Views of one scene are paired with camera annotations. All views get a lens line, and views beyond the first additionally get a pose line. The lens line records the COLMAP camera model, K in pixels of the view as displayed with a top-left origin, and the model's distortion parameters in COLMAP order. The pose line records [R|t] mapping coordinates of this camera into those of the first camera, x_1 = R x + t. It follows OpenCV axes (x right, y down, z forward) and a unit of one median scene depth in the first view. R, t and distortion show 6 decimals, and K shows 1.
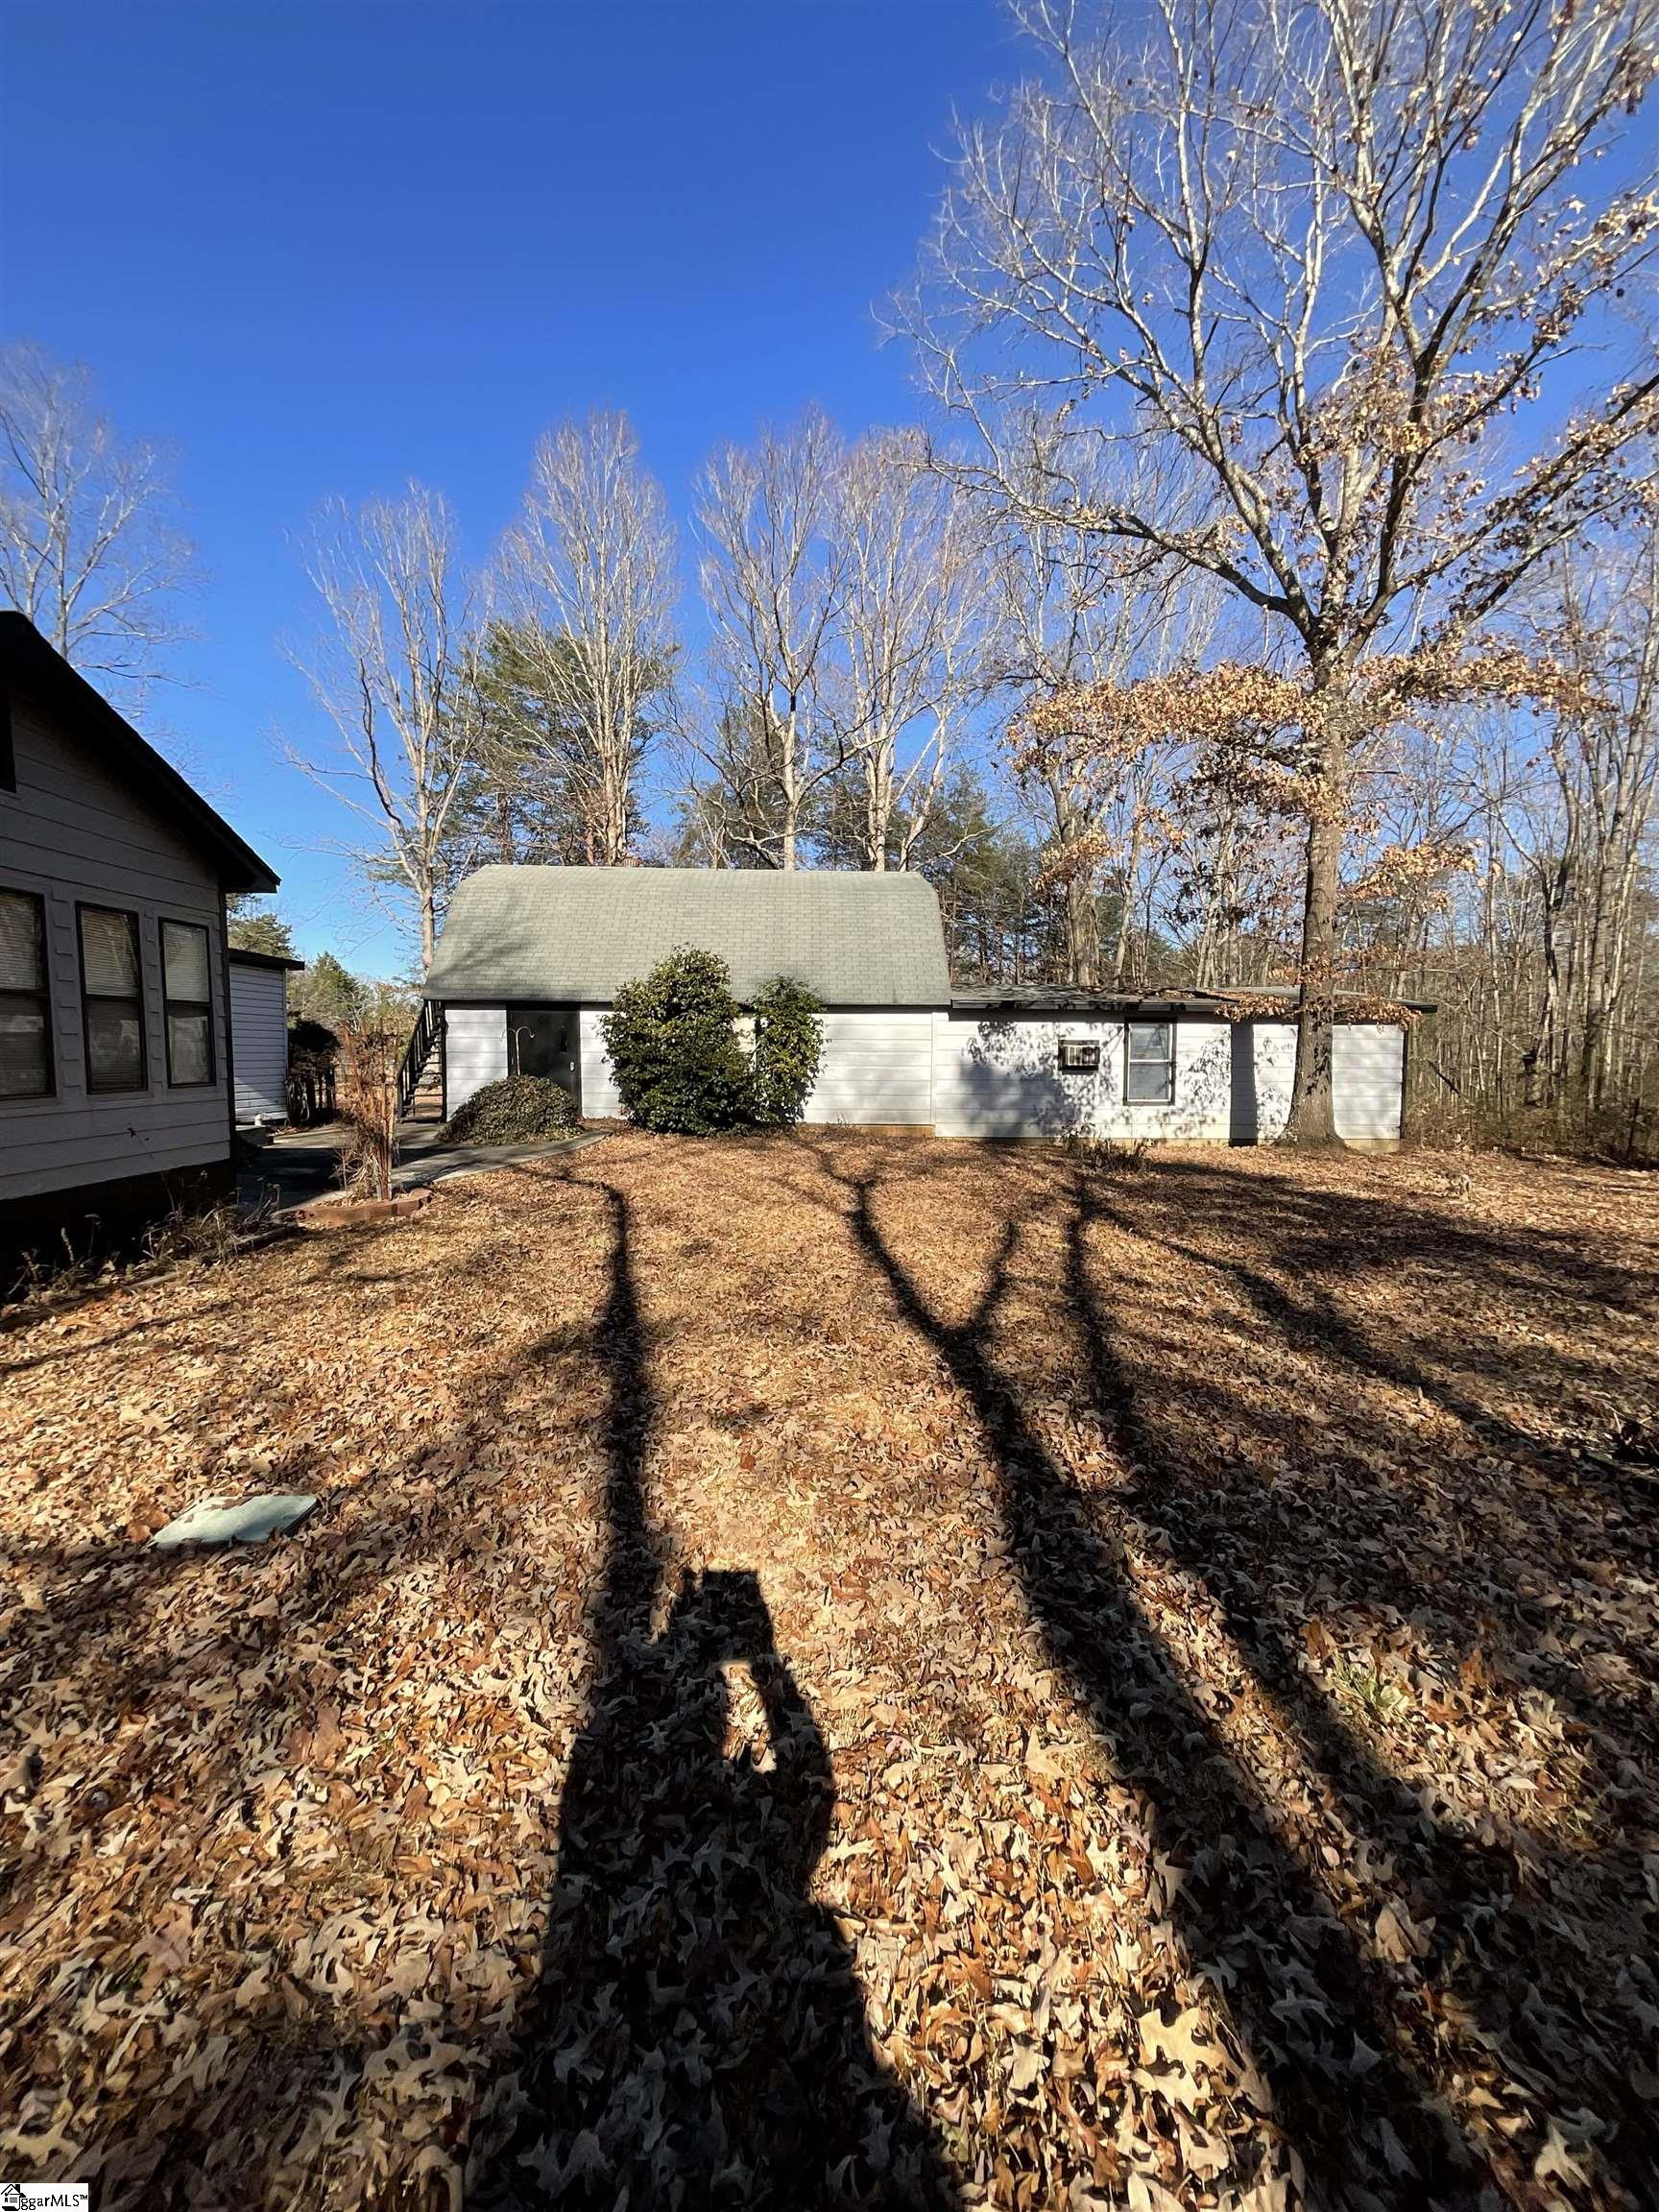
lens RADIAL K [[899.6, 0, 827.9], [0, 899.6, 1116.5], [0, 0, 1]] dist [0.001322, 0.000052]
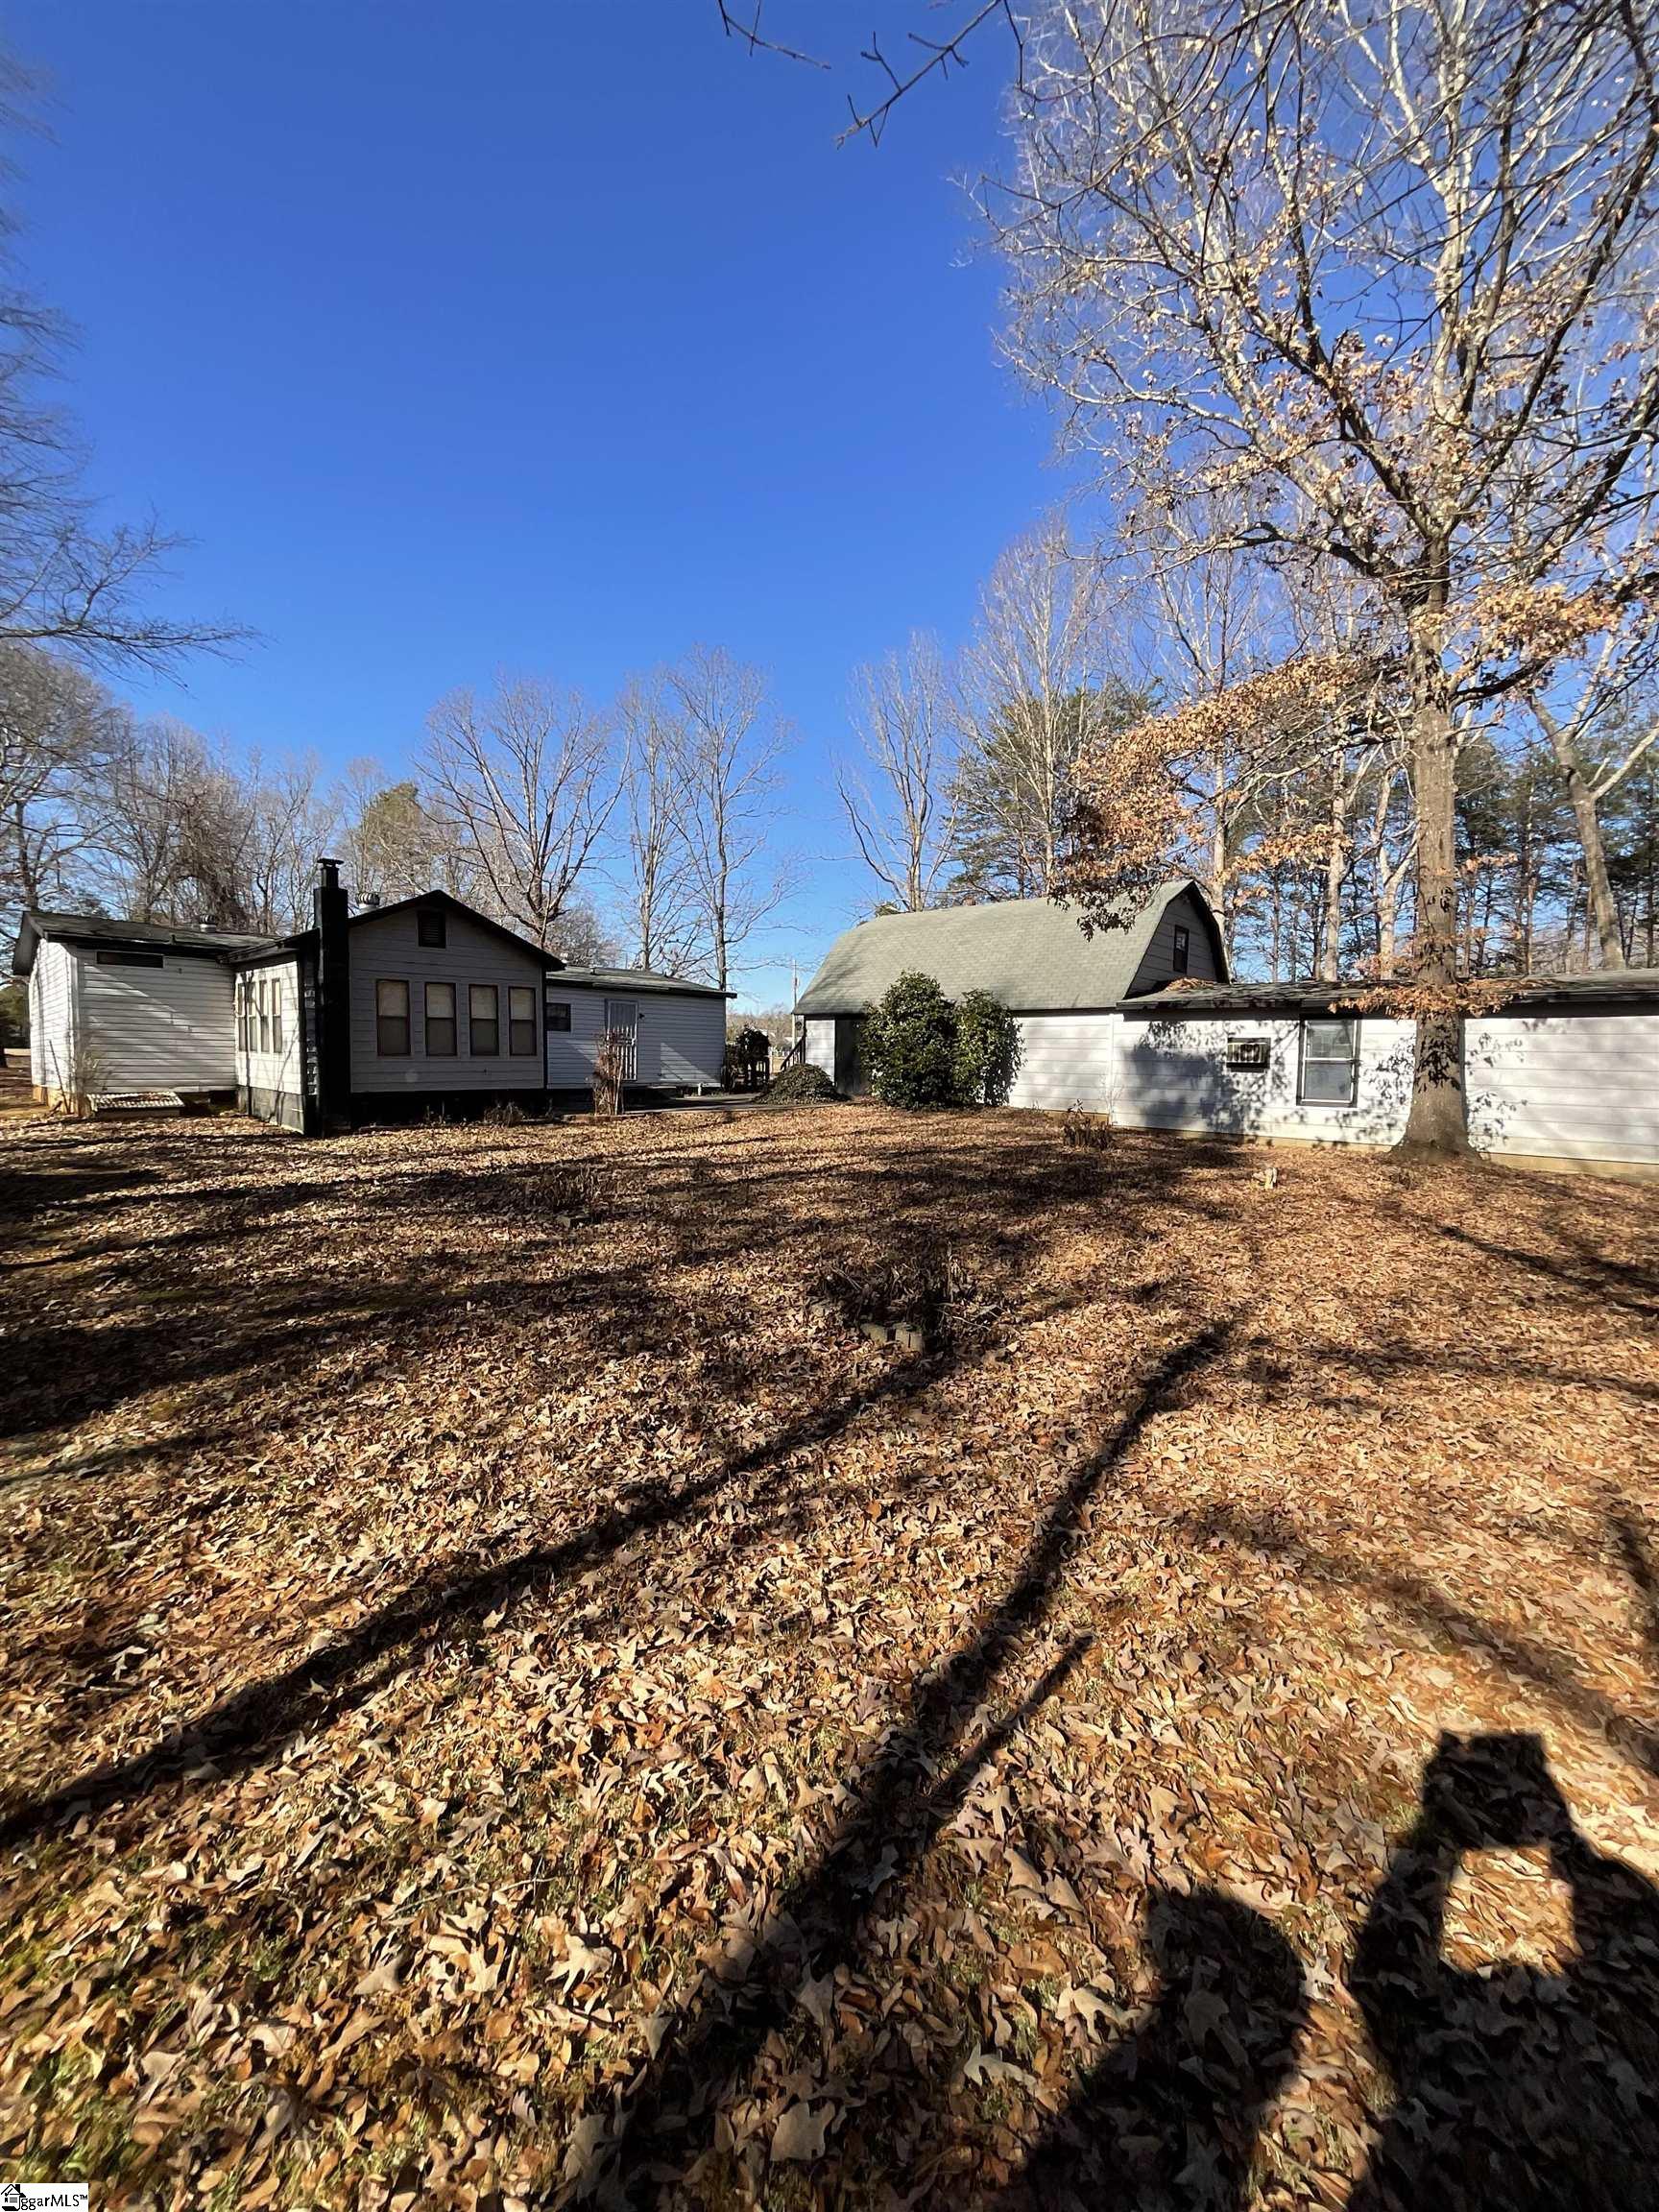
lens RADIAL K [[899.6, 0, 838.0], [0, 899.6, 1102.0], [0, 0, 1]] dist [0.001322, 0.000052]
pose [[0.727533, 0.041772, -0.684800, 0.639898], [-0.057065, 0.998370, 0.000273, 0.014036], [0.683696, 0.038880, 0.728731, -0.054196]]
